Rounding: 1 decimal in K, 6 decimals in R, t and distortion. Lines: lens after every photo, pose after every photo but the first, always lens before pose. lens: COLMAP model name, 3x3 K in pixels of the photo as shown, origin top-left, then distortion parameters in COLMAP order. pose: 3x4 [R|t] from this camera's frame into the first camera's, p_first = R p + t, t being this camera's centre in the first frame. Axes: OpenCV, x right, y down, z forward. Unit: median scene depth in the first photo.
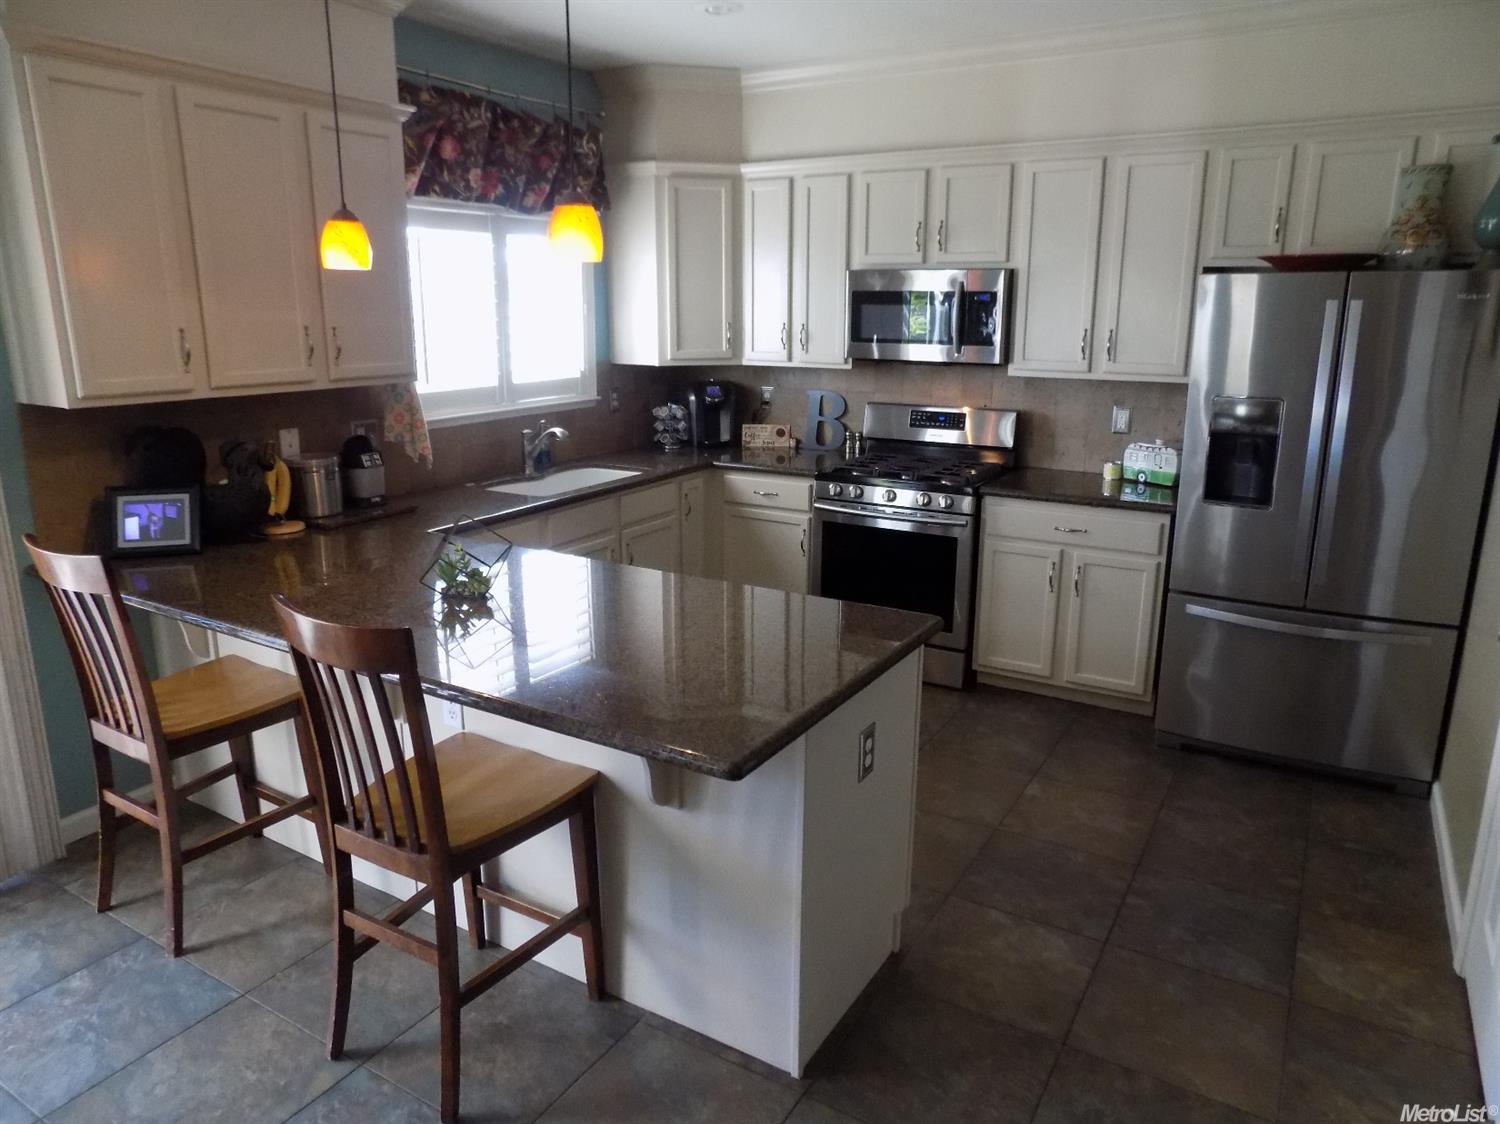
lens RADIAL K [[1009.3, 0, 745.3], [0, 1009.3, 557.5], [0, 0, 1]] dist [-0.030221, 0.017045]
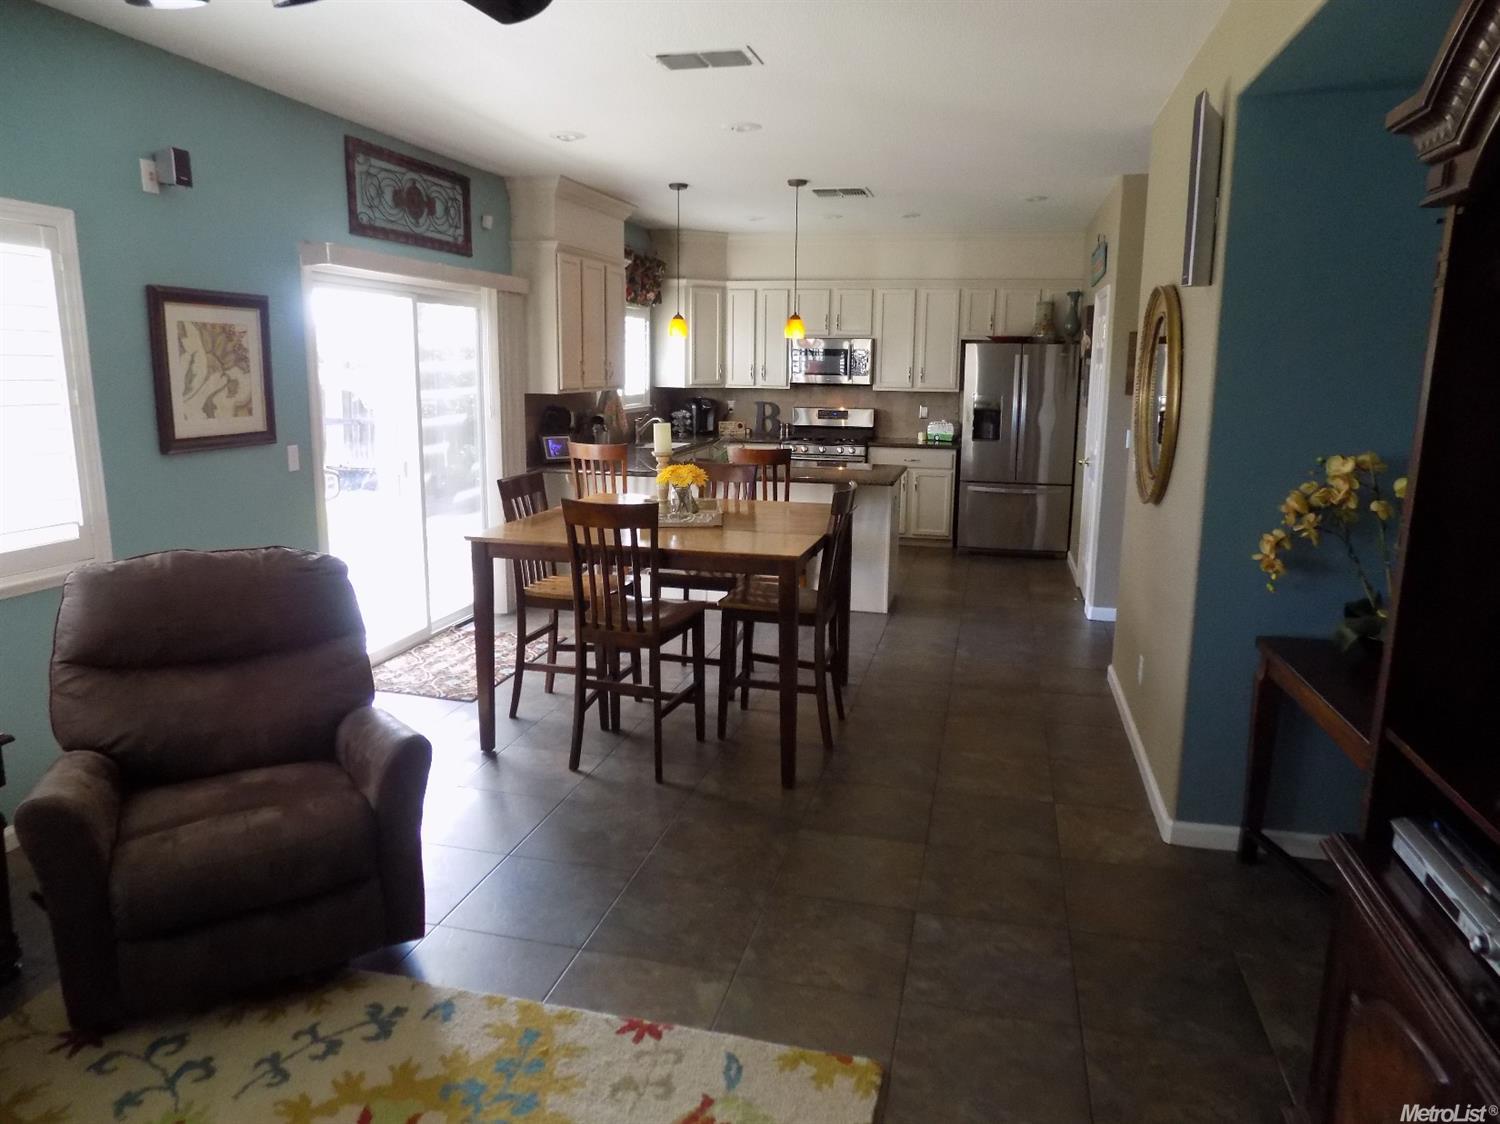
lens RADIAL K [[1009.3, 0, 751.1], [0, 1009.3, 559.9], [0, 0, 1]] dist [-0.030221, 0.017045]
pose [[0.952728, -0.051157, 0.299486, -0.639310], [0.065833, 0.997064, -0.039115, 0.239286], [-0.296605, 0.056983, 0.953299, -0.907450]]
